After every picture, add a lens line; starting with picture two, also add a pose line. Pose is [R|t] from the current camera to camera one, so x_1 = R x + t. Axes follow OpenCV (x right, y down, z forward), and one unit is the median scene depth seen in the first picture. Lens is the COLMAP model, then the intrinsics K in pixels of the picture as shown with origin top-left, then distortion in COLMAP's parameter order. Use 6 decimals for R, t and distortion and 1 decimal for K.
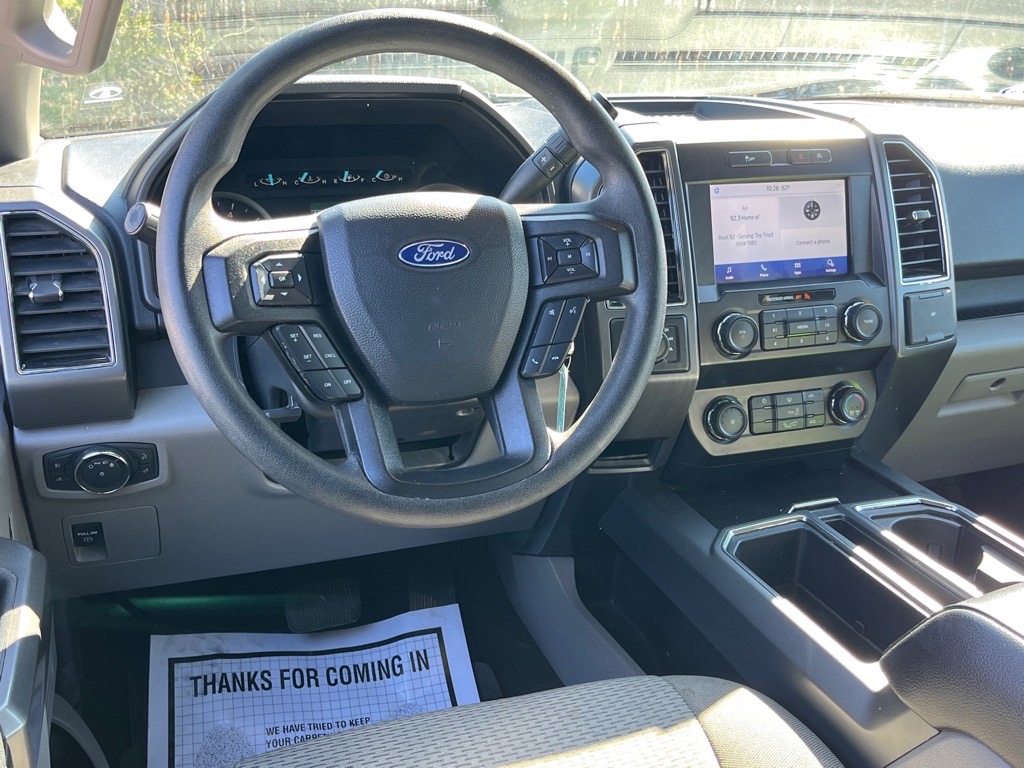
lens RADIAL K [[1011.0, 0, 512.0], [0, 1011.0, 384.0], [0, 0, 1]] dist [0.011209, 0.003958]
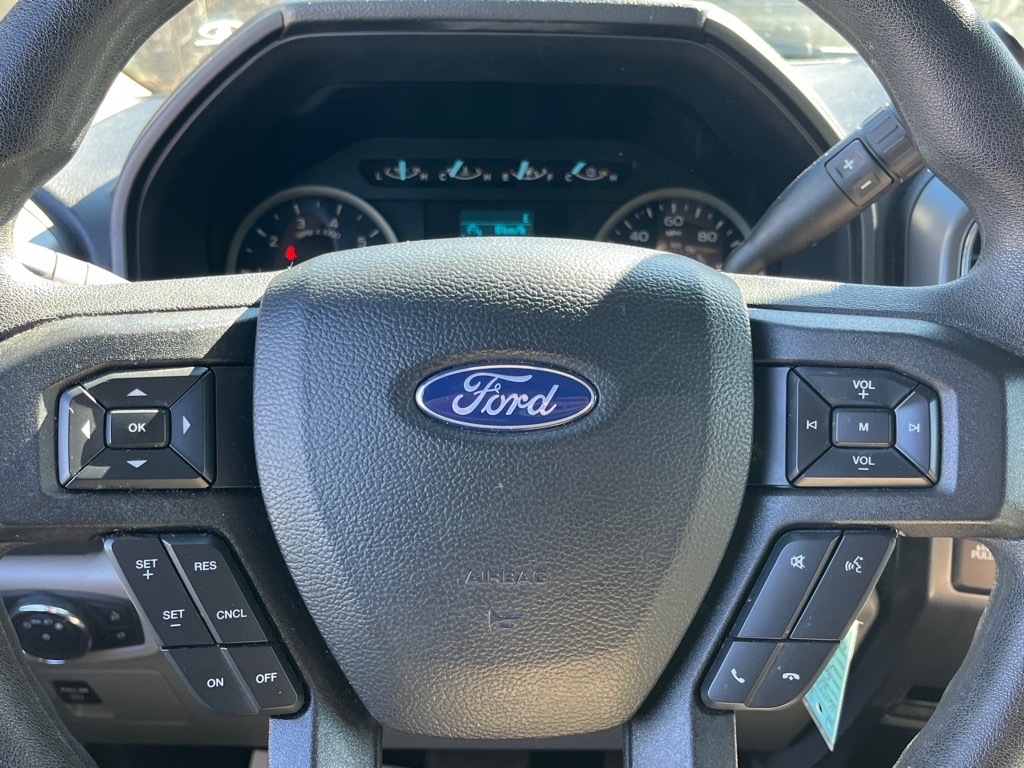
lens RADIAL K [[981.4, 0, 512.0], [0, 981.4, 384.0], [0, 0, 1]] dist [0.013801, -0.002859]
pose [[0.940096, 0.125202, -0.317087, 0.046791], [-0.114444, 0.992046, 0.052408, -0.145672], [0.321126, -0.012980, 0.946947, 0.588690]]
